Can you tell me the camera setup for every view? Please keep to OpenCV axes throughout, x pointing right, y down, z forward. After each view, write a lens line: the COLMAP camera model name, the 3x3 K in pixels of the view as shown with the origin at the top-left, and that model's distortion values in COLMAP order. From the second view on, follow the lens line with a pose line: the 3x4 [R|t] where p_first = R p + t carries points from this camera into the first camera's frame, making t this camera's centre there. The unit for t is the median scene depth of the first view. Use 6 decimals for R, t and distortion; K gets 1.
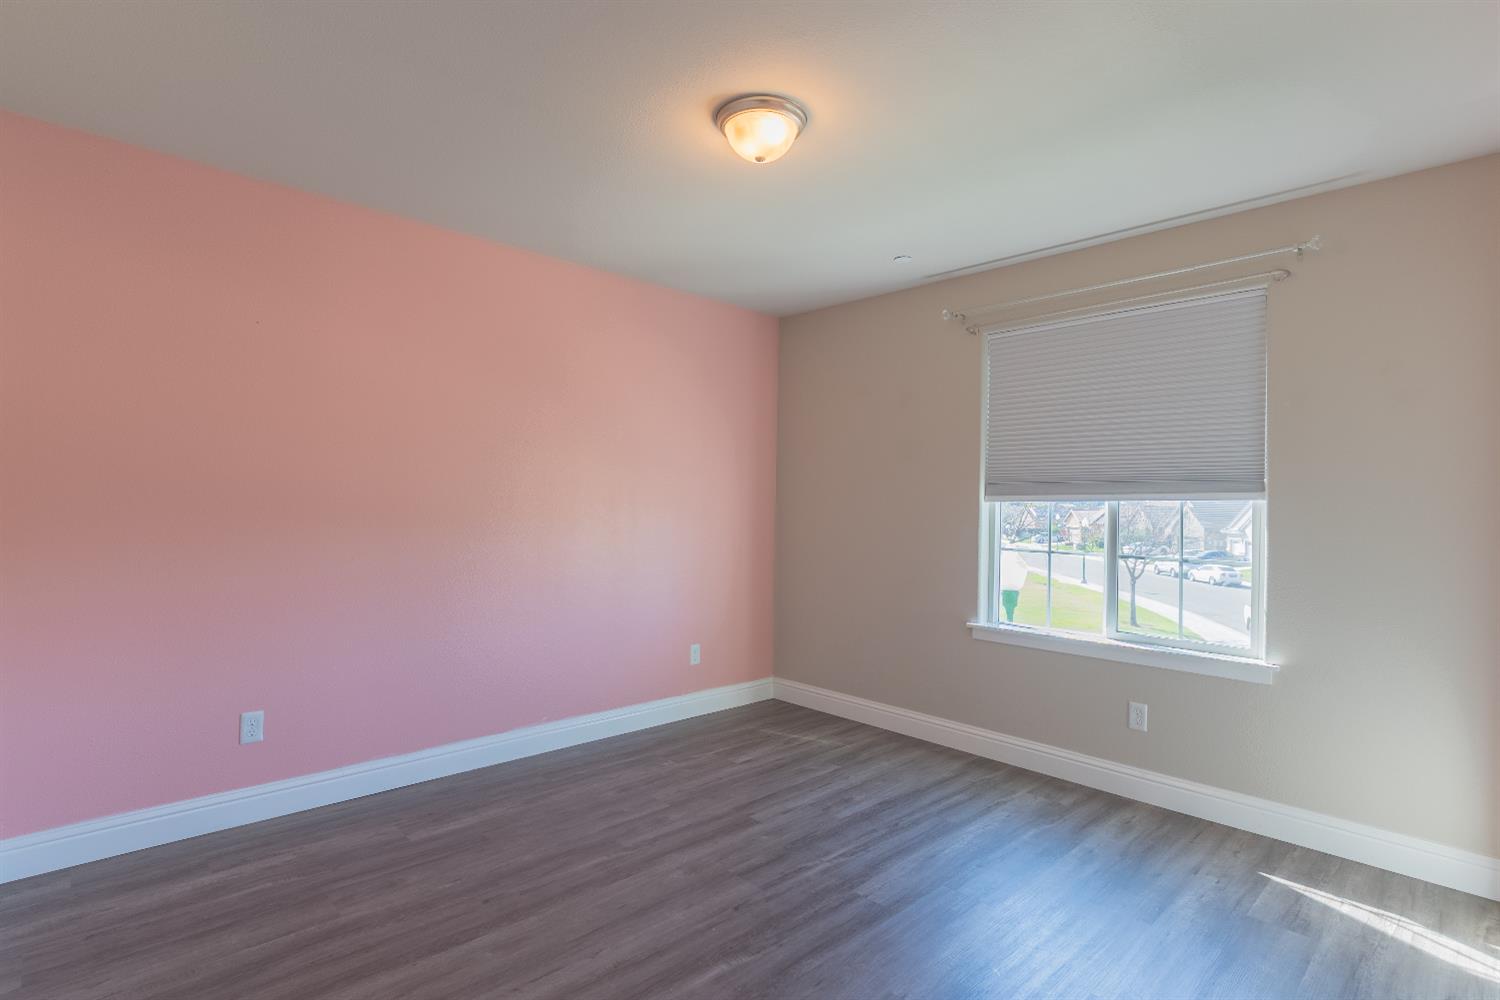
lens RADIAL K [[774.1, 0, 748.5], [0, 774.1, 502.2], [0, 0, 1]] dist [0.000208, 0.000016]
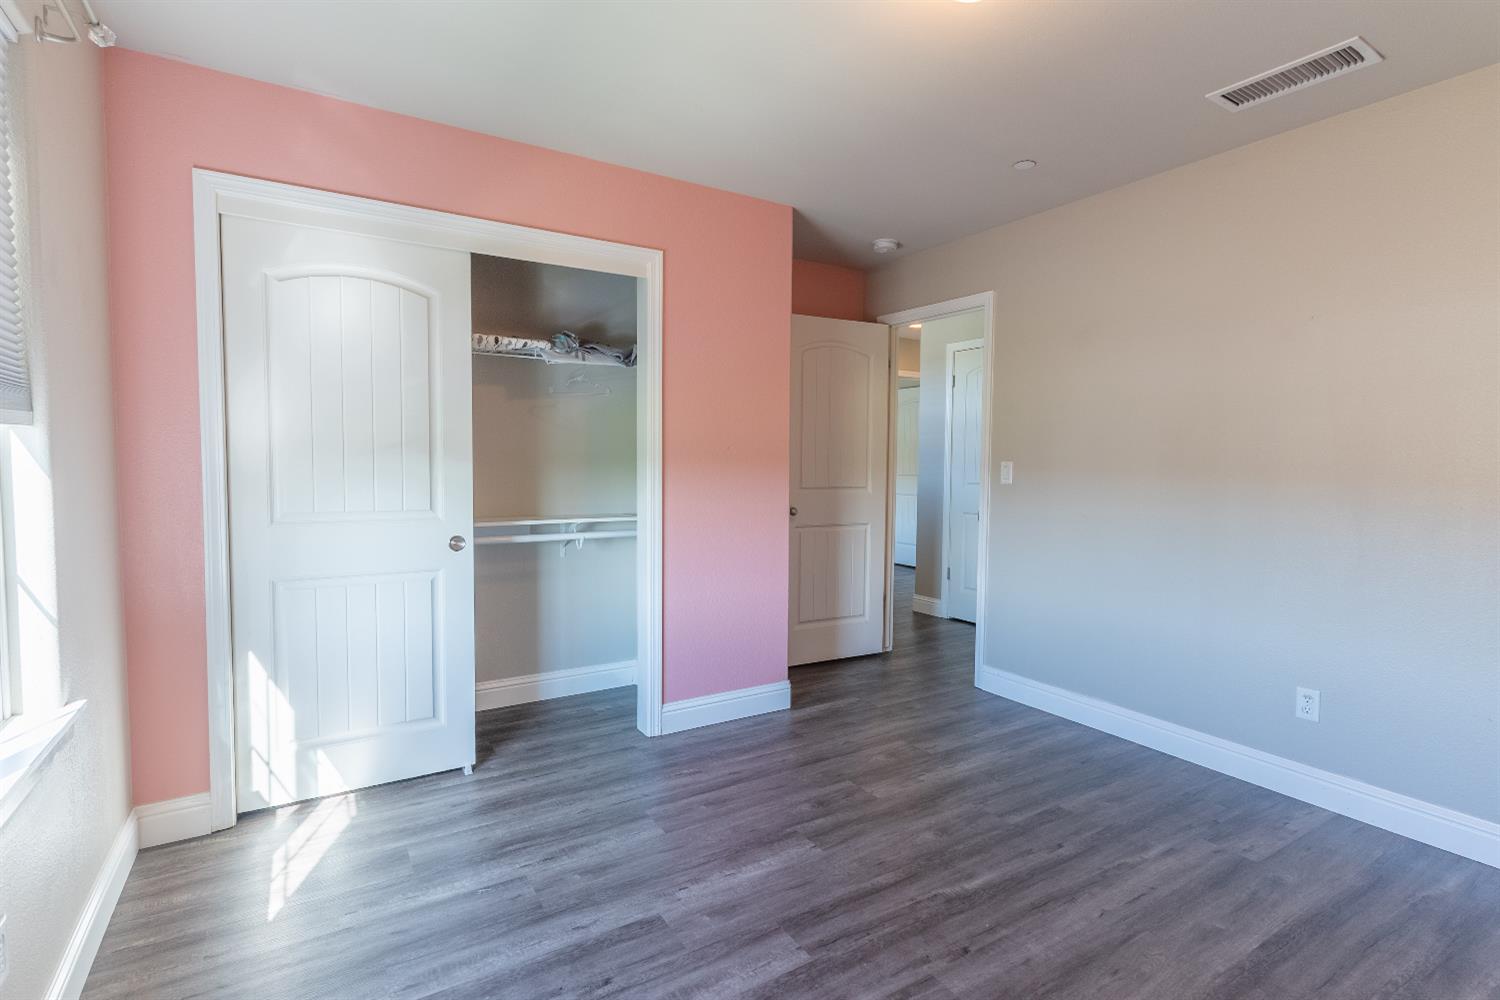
lens RADIAL K [[731.8, 0, 756.2], [0, 731.8, 501.6], [0, 0, 1]] dist [0.001190, 0.000114]
pose [[-0.980793, -0.034355, 0.192005, 0.069930], [-0.024195, 0.998192, 0.055013, 0.014524], [-0.193547, 0.049311, -0.979851, 1.797806]]
